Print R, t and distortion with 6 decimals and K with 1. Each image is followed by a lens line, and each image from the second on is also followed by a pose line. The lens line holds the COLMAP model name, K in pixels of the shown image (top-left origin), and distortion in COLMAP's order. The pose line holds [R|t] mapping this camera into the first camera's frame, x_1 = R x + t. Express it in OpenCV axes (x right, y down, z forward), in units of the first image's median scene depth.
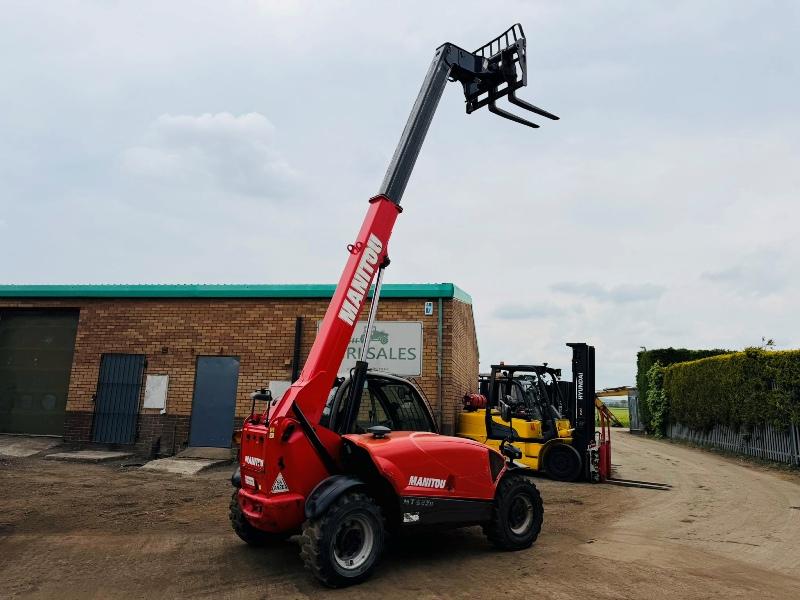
lens RADIAL K [[565.8, 0, 396.5], [0, 565.8, 297.4], [0, 0, 1]] dist [0.061841, -0.079859]
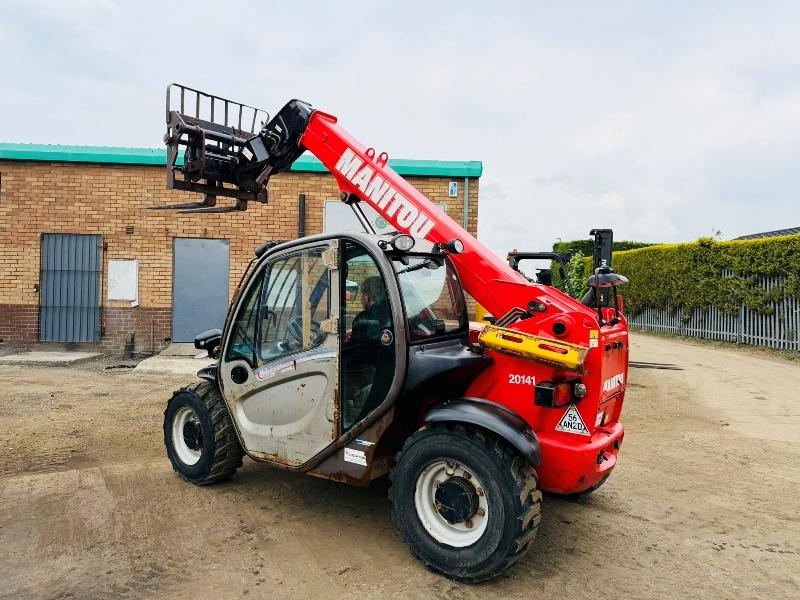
lens RADIAL K [[565.8, 0, 398.4], [0, 565.8, 294.7], [0, 0, 1]] dist [0.061841, -0.079859]
pose [[0.972676, -0.009648, 0.231966, -0.230276], [-0.033106, 0.983162, 0.179711, 0.024599], [-0.229794, -0.182480, 0.955979, 0.117915]]
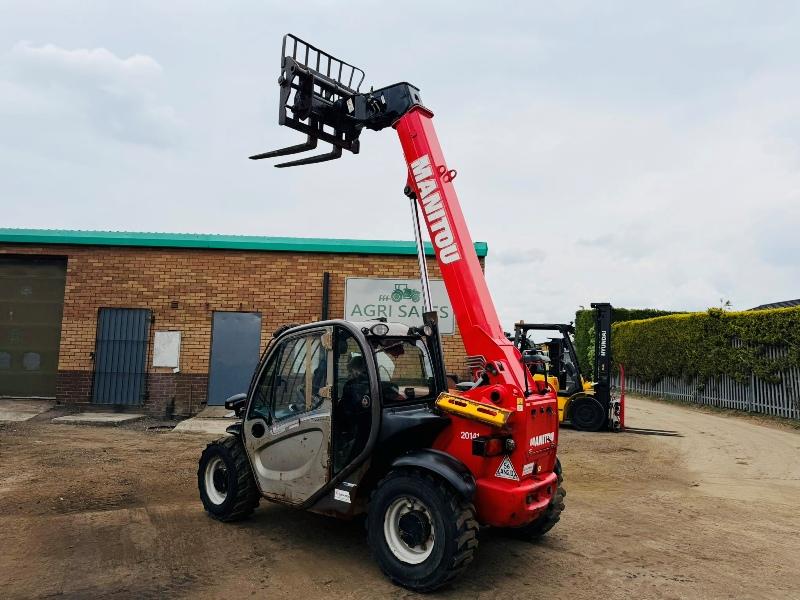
lens RADIAL K [[565.8, 0, 401.2], [0, 565.8, 303.2], [0, 0, 1]] dist [0.061841, -0.079859]
pose [[0.983922, 0.012396, 0.178166, -0.216675], [-0.027799, 0.996059, 0.084220, 0.001917], [-0.176420, -0.087819, 0.980390, 0.029628]]
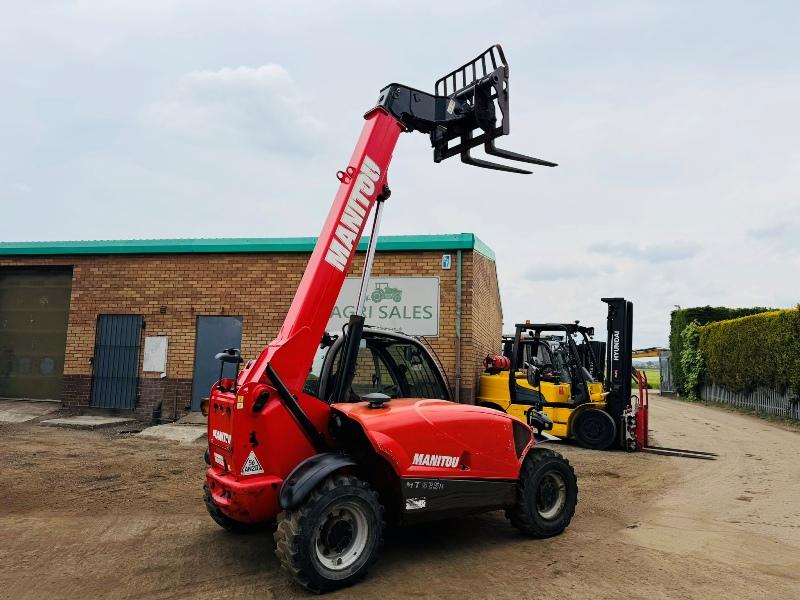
lens RADIAL K [[565.8, 0, 398.6], [0, 565.8, 308.1], [0, 0, 1]] dist [0.061841, -0.079859]
pose [[0.999226, -0.008075, -0.038499, 0.014693], [0.011230, 0.996533, 0.082440, 0.017323], [0.037700, -0.082809, 0.995852, 0.090484]]
